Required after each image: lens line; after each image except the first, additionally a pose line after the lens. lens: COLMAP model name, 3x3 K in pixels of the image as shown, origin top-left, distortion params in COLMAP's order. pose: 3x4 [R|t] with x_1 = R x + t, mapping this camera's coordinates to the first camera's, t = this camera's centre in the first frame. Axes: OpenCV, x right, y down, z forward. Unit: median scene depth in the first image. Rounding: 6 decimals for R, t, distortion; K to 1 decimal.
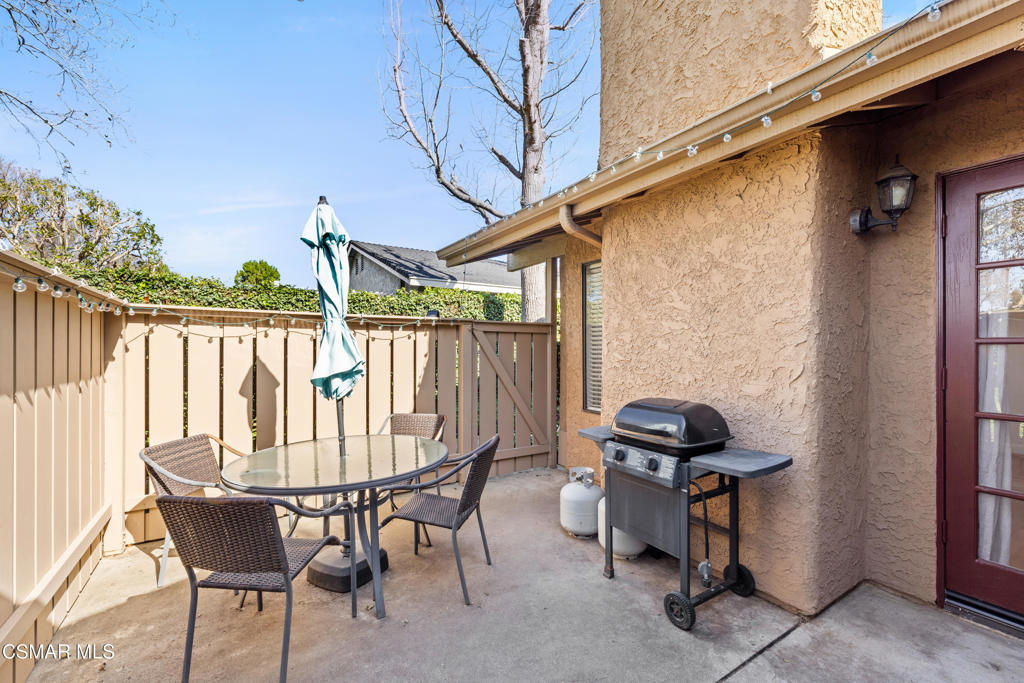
lens RADIAL K [[424.3, 0, 509.5], [0, 424.3, 344.9], [0, 0, 1]] dist [0.001265, -0.000055]
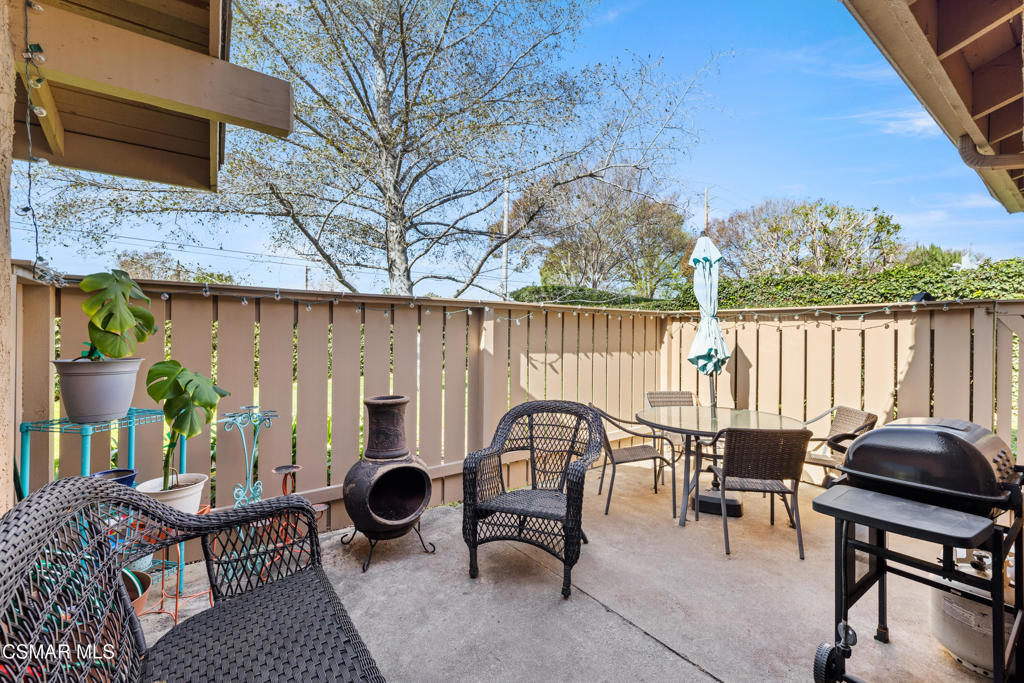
lens RADIAL K [[424.3, 0, 508.0], [0, 424.3, 331.8], [0, 0, 1]] dist [0.001265, -0.000055]
pose [[0.053292, -0.003052, -0.998574, 0.669547], [0.000892, 0.999995, -0.003008, -0.005746], [0.998579, -0.000731, 0.053295, 0.188118]]
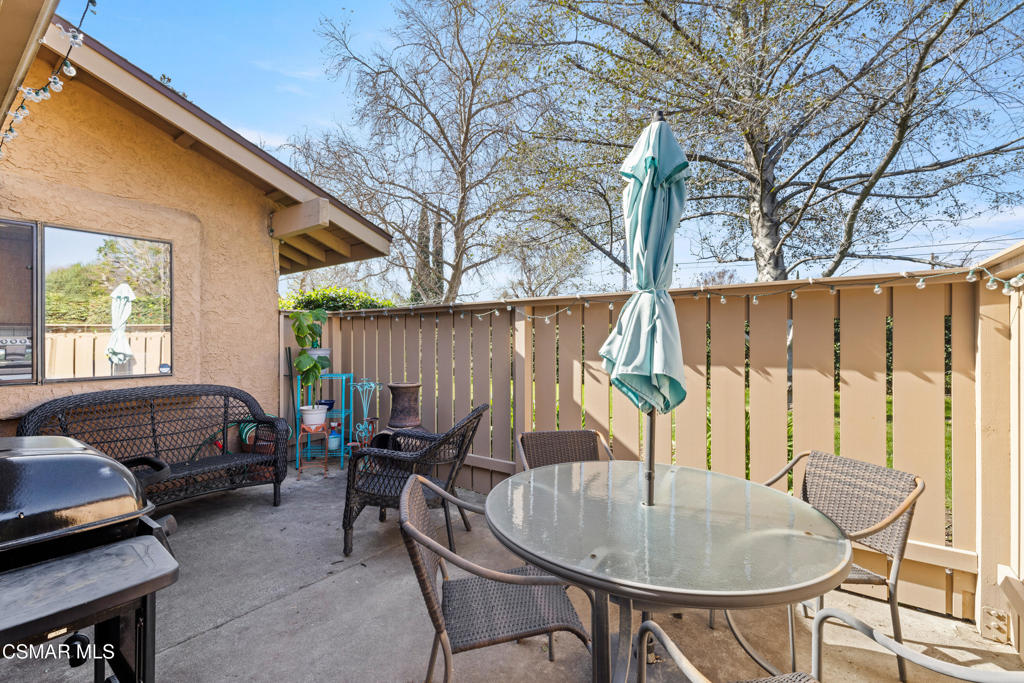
lens RADIAL K [[431.7, 0, 509.9], [0, 431.7, 345.0], [0, 0, 1]] dist [0.004128, 0.000794]
pose [[-0.926754, 0.005521, -0.375628, 0.036293], [0.003633, 0.999977, 0.005733, 0.012323], [0.375651, 0.003948, -0.926753, 1.081432]]
